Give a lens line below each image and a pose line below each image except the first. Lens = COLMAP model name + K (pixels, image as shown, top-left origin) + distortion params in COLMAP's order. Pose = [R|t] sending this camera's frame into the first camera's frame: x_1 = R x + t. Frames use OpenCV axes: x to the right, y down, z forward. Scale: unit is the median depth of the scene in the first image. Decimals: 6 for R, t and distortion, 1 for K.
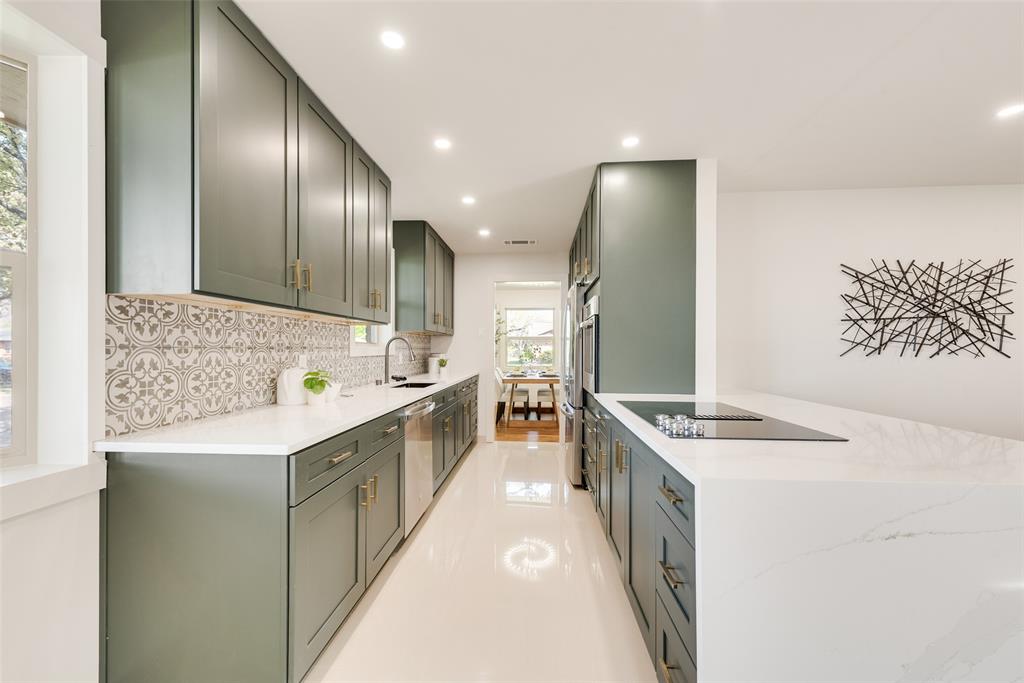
lens RADIAL K [[401.4, 0, 508.0], [0, 401.4, 348.7], [0, 0, 1]] dist [0.011179, -0.000414]
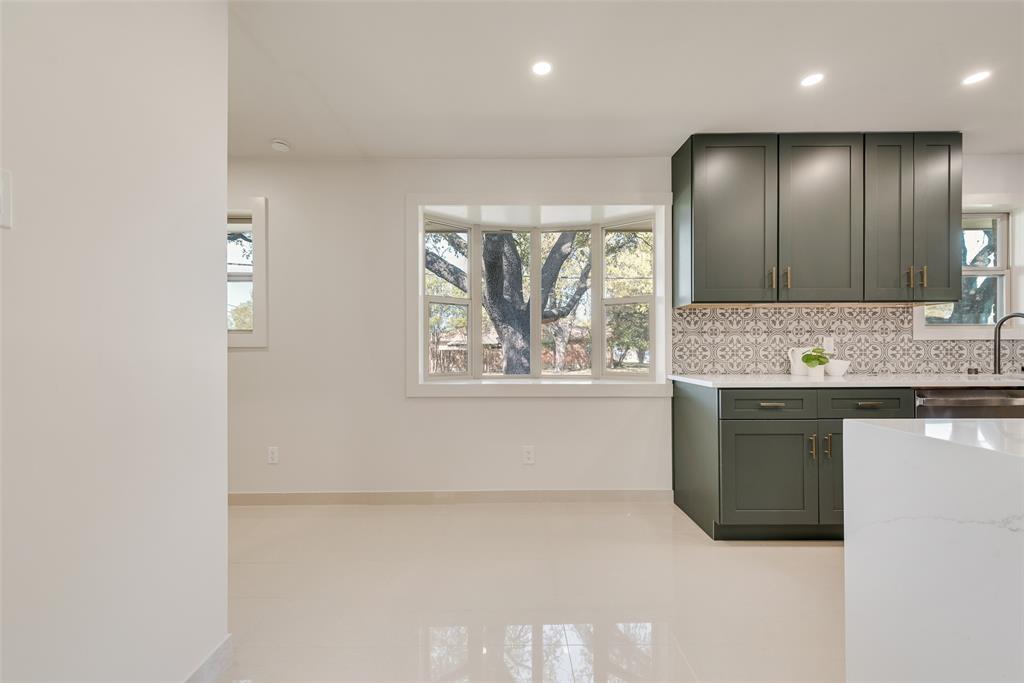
lens RADIAL K [[401.4, 0, 516.3], [0, 401.4, 347.1], [0, 0, 1]] dist [0.011179, -0.000414]
pose [[0.082931, -0.004595, -0.996545, 0.811435], [0.006923, 0.999968, -0.004035, 0.057858], [0.996531, -0.006564, 0.082960, -0.015084]]
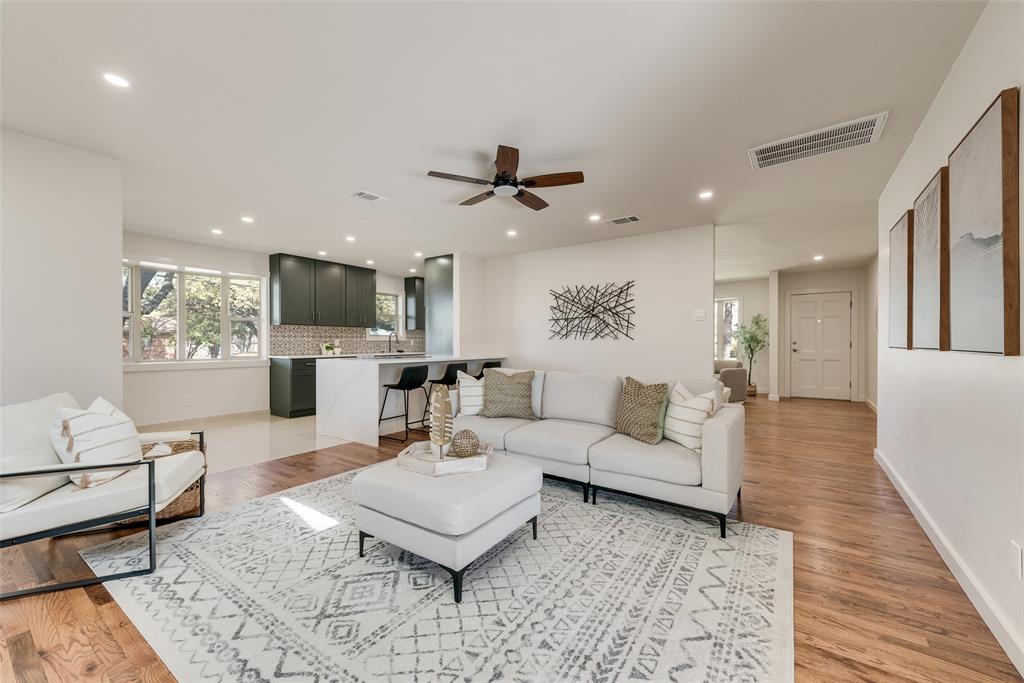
lens RADIAL K [[401.4, 0, 509.3], [0, 401.4, 348.0], [0, 0, 1]] dist [0.011179, -0.000414]
pose [[0.854416, 0.005362, -0.519561, 2.848092], [0.002350, 0.999897, 0.014184, 0.054422], [0.519584, -0.013340, 0.854315, -1.169163]]
